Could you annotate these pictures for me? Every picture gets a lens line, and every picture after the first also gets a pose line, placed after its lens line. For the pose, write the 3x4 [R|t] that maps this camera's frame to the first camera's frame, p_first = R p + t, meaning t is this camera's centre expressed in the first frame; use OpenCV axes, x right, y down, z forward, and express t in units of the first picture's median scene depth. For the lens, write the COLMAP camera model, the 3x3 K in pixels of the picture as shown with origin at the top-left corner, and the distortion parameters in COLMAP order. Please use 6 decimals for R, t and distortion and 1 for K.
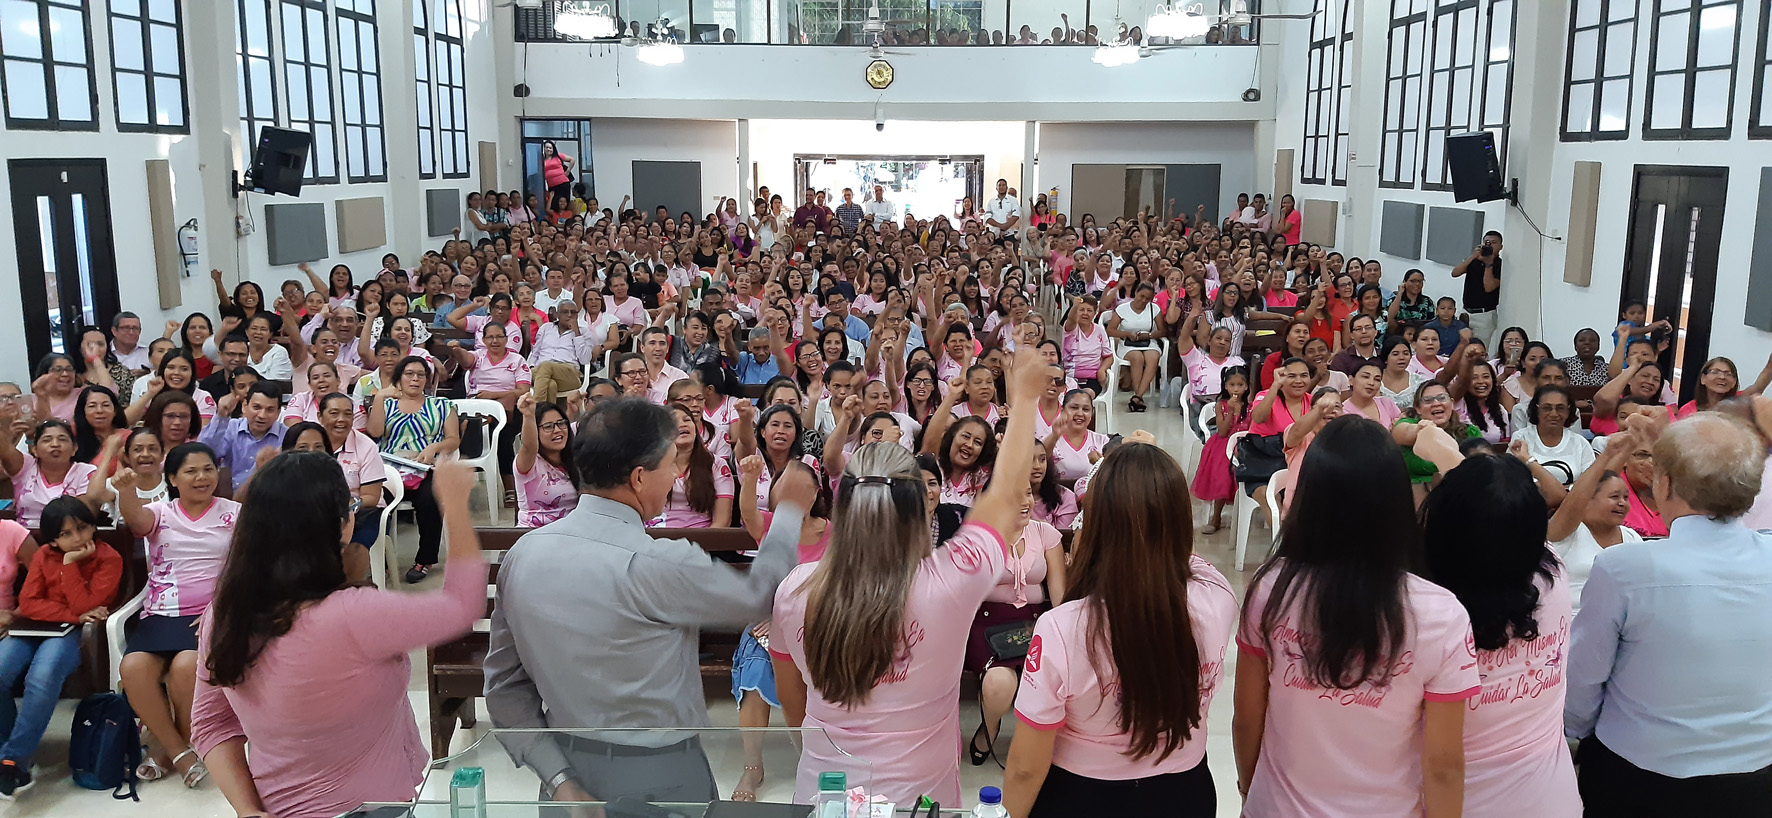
lens RADIAL K [[1378.2, 0, 884.8], [0, 1378.2, 415.7], [0, 0, 1]] dist [0.081226, -0.144043]
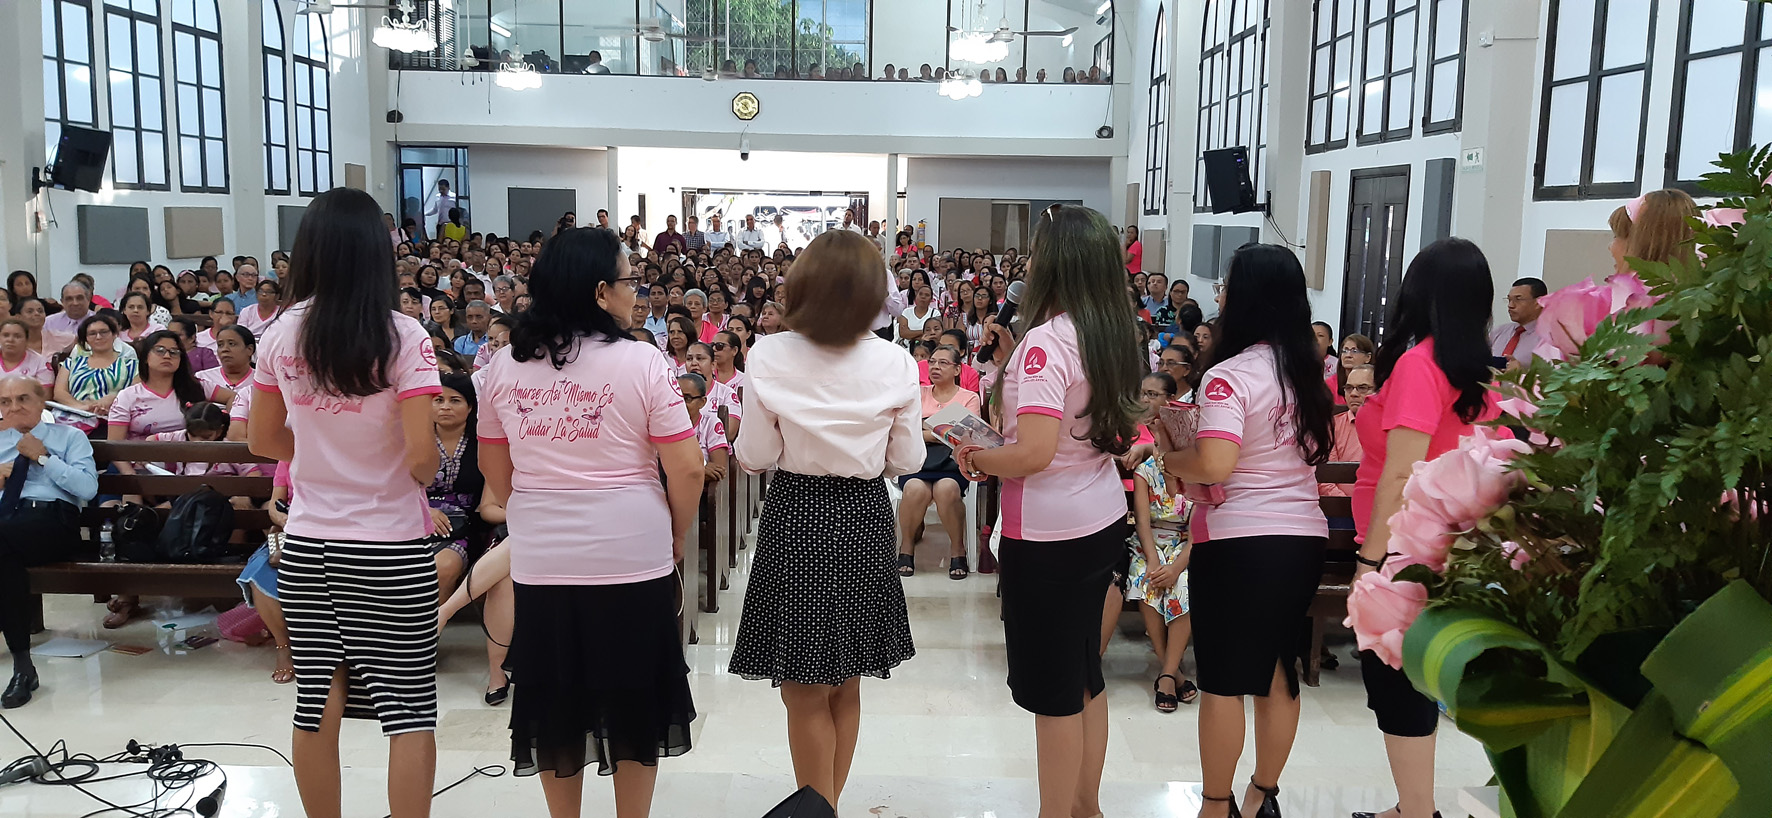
lens RADIAL K [[1377.7, 0, 890.9], [0, 1377.7, 413.0], [0, 0, 1]] dist [0.087204, -0.163045]
pose [[0.999879, 0.012438, 0.009379, 0.110738], [-0.011960, 0.998711, -0.049321, 0.034106], [-0.009981, 0.049203, 0.998739, -0.017047]]
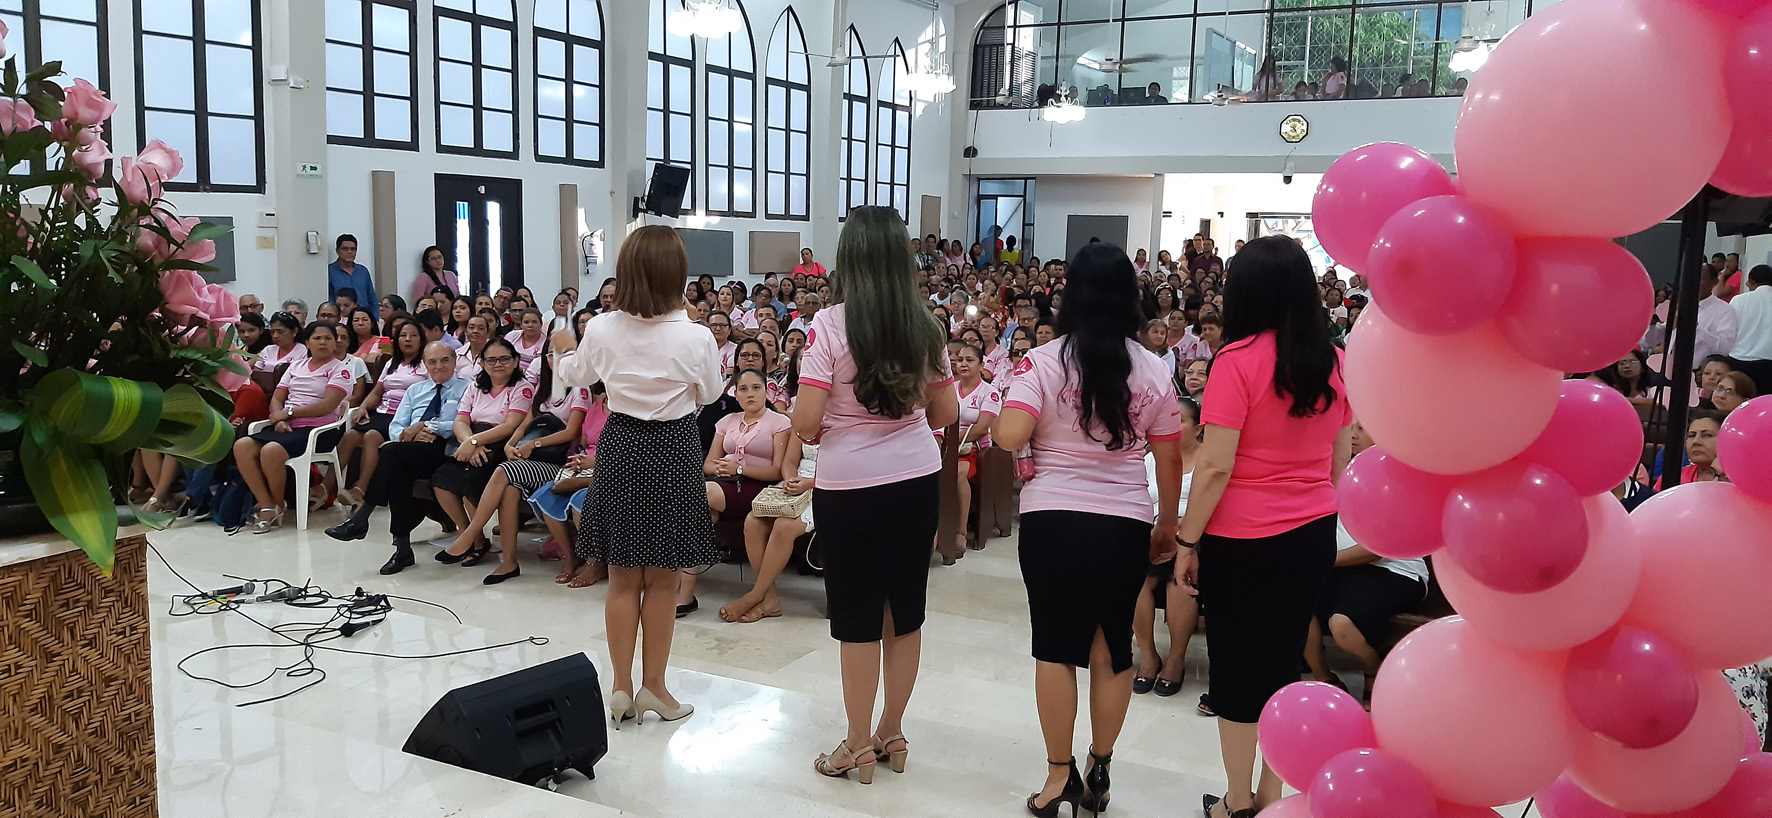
lens RADIAL K [[1378.2, 0, 884.8], [0, 1378.2, 415.7], [0, 0, 1]] dist [0.081226, -0.144043]
pose [[0.885094, 0.074126, -0.459471, 0.242516], [-0.105093, 0.993569, -0.042153, 0.039789], [0.453392, 0.085596, 0.887192, -0.016749]]
